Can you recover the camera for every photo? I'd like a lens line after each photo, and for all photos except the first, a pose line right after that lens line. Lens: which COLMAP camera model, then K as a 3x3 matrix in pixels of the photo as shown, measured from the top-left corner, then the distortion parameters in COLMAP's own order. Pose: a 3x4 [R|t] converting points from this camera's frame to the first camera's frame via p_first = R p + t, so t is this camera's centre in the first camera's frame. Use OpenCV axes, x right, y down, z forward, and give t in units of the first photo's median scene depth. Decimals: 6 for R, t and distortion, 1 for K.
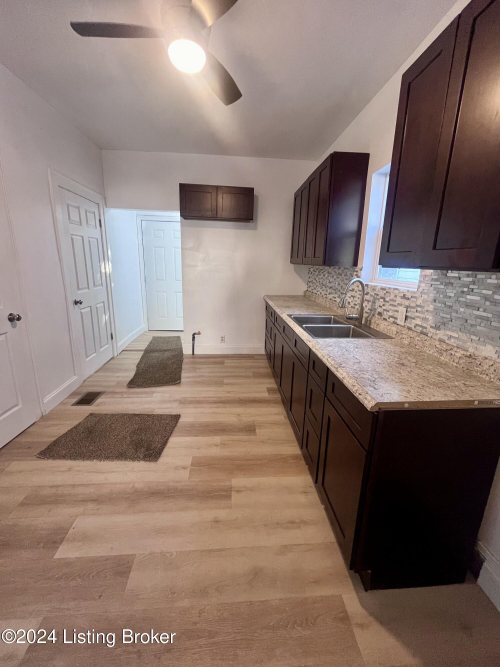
lens RADIAL K [[268.2, 0, 254.1], [0, 268.2, 330.4], [0, 0, 1]] dist [-0.004732, 0.000709]
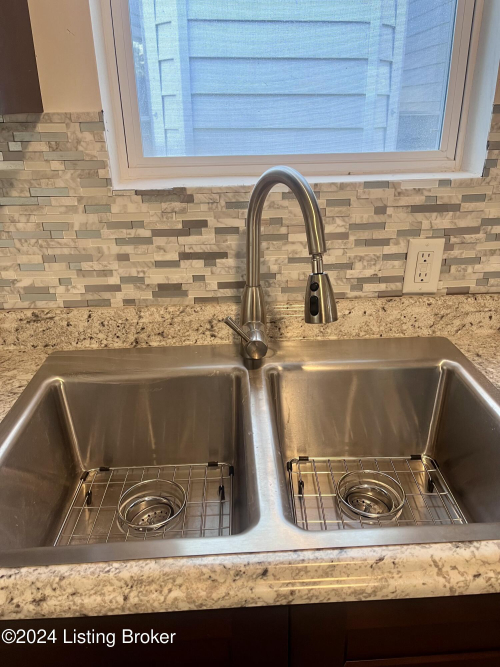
lens RADIAL K [[536.5, 0, 255.1], [0, 536.5, 353.0], [0, 0, 1]] dist [0.019863, -0.000248]
pose [[0.032004, -0.430598, 0.901976, -0.072082], [0.261363, 0.874643, 0.408276, -0.259403], [-0.964710, 0.222677, 0.140535, 1.055041]]
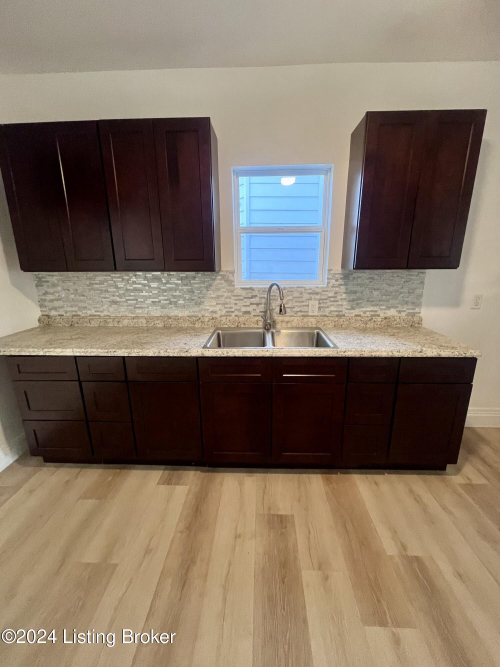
lens RADIAL K [[268.2, 0, 250.2], [0, 268.2, 330.3], [0, 0, 1]] dist [-0.004732, 0.000709]
pose [[0.121448, -0.265219, 0.956509, -0.630245], [0.254242, 0.939807, 0.228307, -0.290397], [-0.959485, 0.215457, 0.181567, 1.007106]]
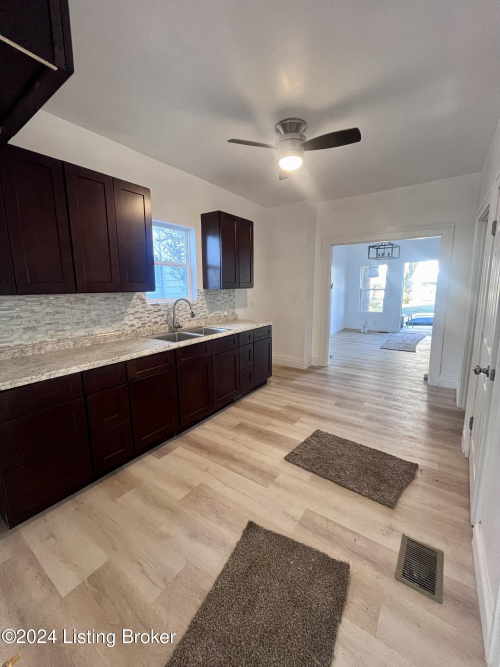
lens RADIAL K [[268.2, 0, 253.1], [0, 268.2, 327.3], [0, 0, 1]] dist [-0.004732, 0.000709]
pose [[-0.768981, -0.112840, 0.629234, -0.901890], [0.151249, 0.924238, 0.350583, -0.530684], [-0.621122, 0.364763, -0.693654, 1.940418]]
